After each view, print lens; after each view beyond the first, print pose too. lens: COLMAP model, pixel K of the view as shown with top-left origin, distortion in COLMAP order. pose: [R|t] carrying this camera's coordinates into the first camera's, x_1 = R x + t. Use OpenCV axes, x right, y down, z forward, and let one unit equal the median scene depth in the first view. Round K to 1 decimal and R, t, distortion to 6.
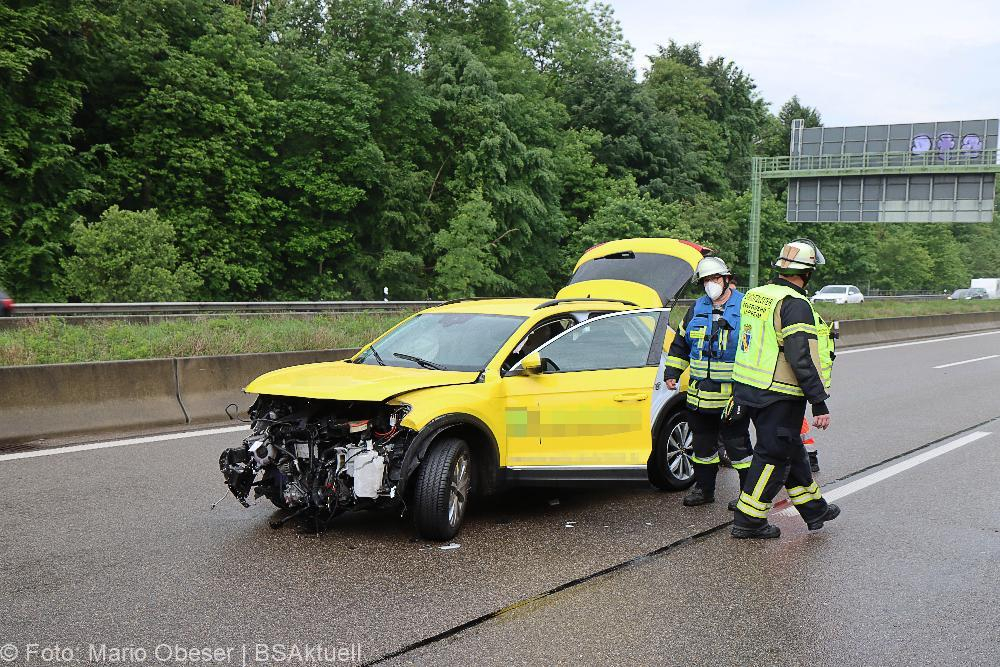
lens RADIAL K [[1105.7, 0, 465.6], [0, 1105.7, 318.6], [0, 0, 1]] dist [-0.023037, 0.188159]
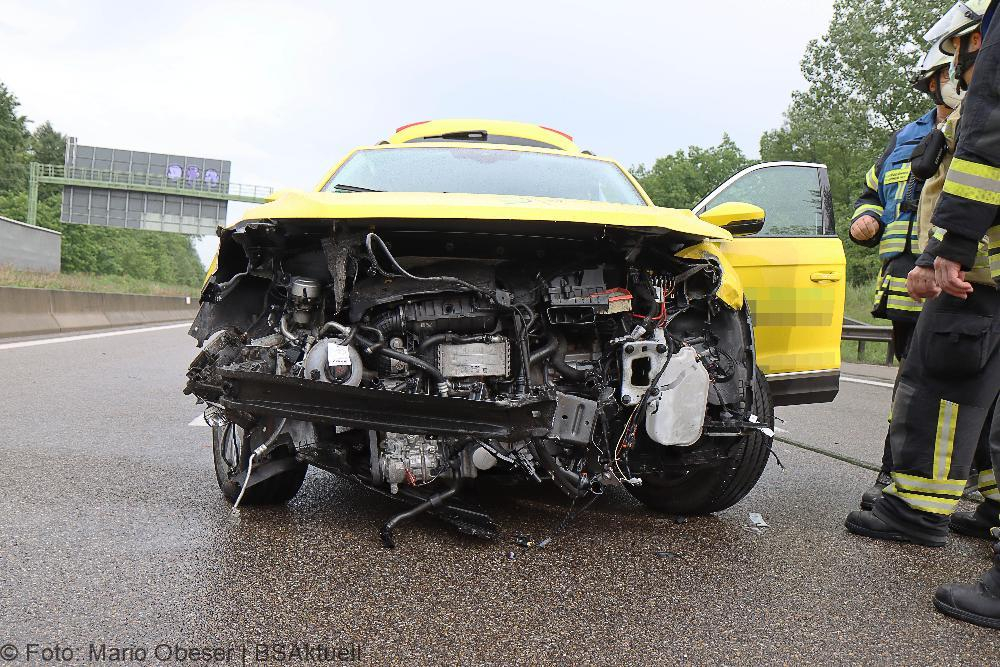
lens RADIAL K [[829.3, 0, 487.9], [0, 829.3, 337.8], [0, 0, 1]] dist [-0.084255, 0.085840]
pose [[0.676434, 0.004200, 0.736492, -0.043677], [-0.023337, 0.999604, 0.015733, 0.012647], [-0.736134, -0.027830, 0.676264, 0.087927]]
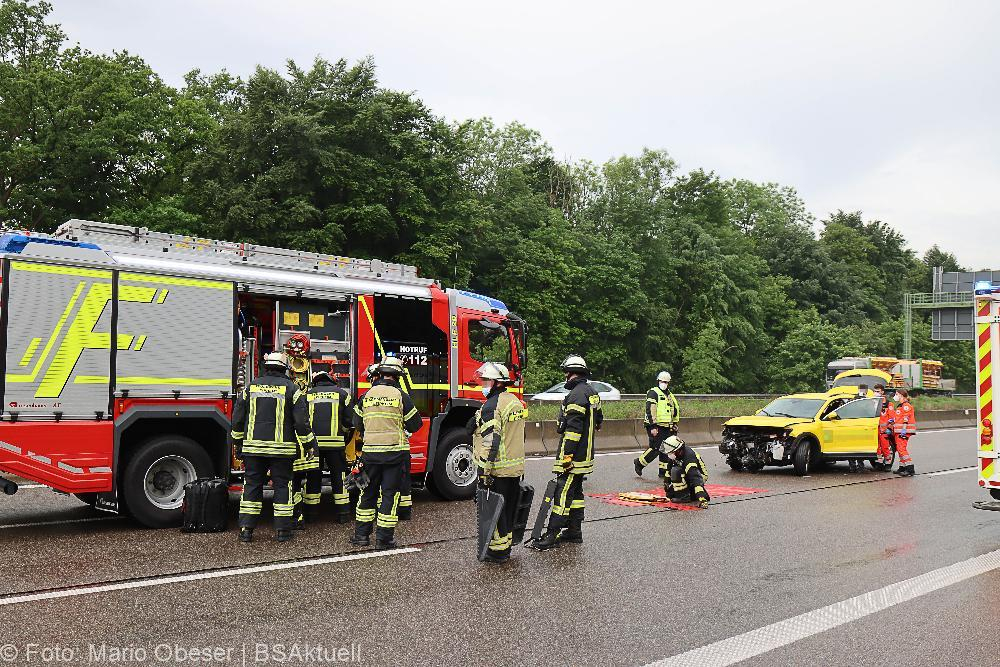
lens RADIAL K [[829.3, 0, 487.9], [0, 829.3, 337.8], [0, 0, 1]] dist [-0.084255, 0.085840]
pose [[0.976159, -0.005465, -0.216990, -0.036802], [-0.012765, 0.996508, -0.082521, 0.002552], [0.216683, 0.083323, 0.972680, -0.135102]]
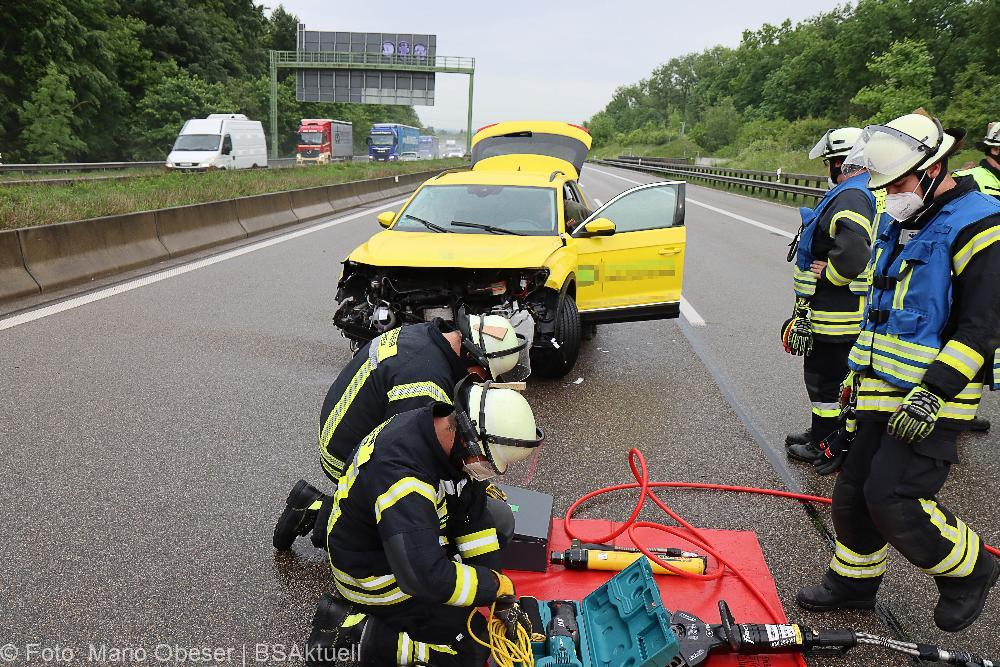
lens RADIAL K [[798.7, 0, 478.4], [0, 798.7, 334.8], [0, 0, 1]] dist [-0.101738, 0.114843]
pose [[0.848122, -0.115799, 0.516991, -0.060362], [0.009380, 0.978950, 0.203885, -0.002694], [-0.529718, -0.168070, 0.831355, 0.033064]]
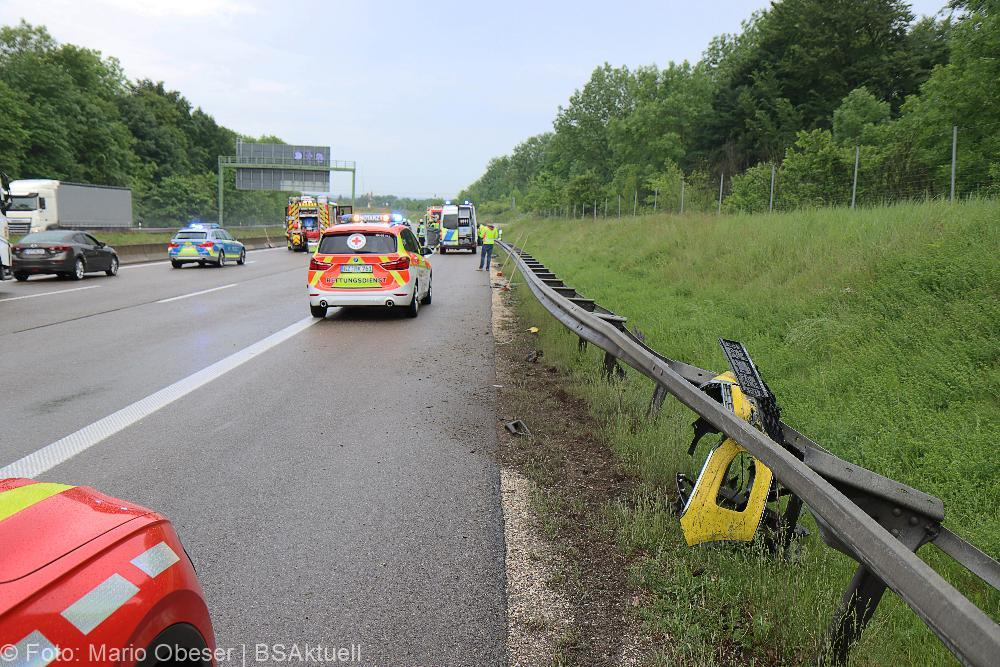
lens RADIAL K [[1105.7, 0, 465.6], [0, 1105.7, 318.6], [0, 0, 1]] dist [-0.023037, 0.188159]
pose [[0.794282, -0.058622, 0.604715, -0.681935], [0.020740, 0.997370, 0.069445, 0.019239], [-0.607195, -0.042617, 0.793409, -0.966658]]
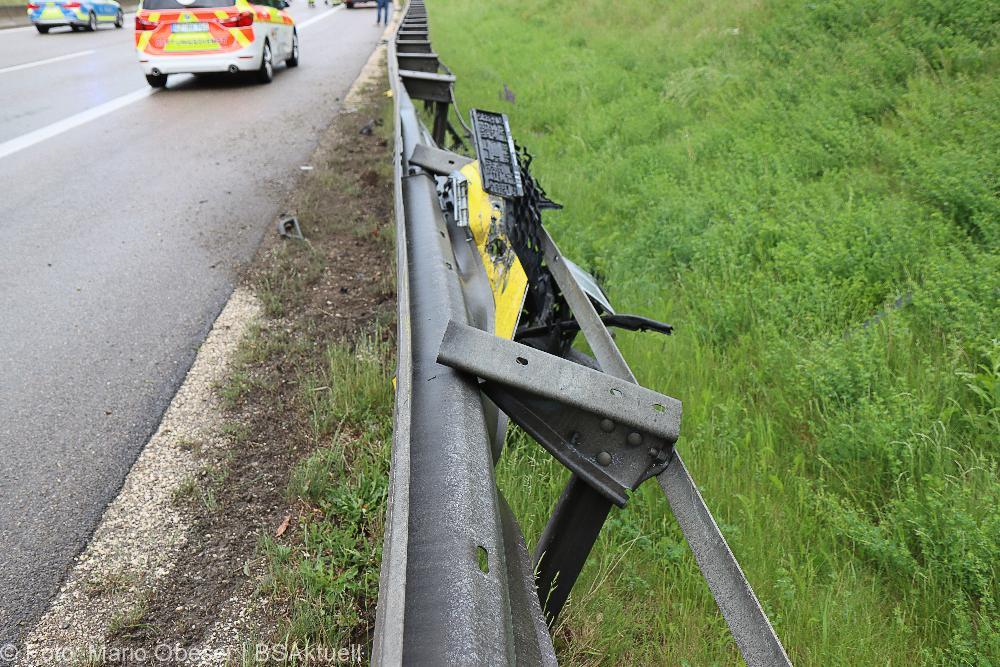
lens RADIAL K [[1041.8, 0, 497.4], [0, 1041.8, 363.2], [0, 0, 1]] dist [-0.065434, 0.242694]
pose [[0.752335, -0.260092, 0.605264, -0.537781], [0.055360, 0.940474, 0.335326, 0.028974], [-0.656451, -0.218770, 0.721950, -0.912616]]
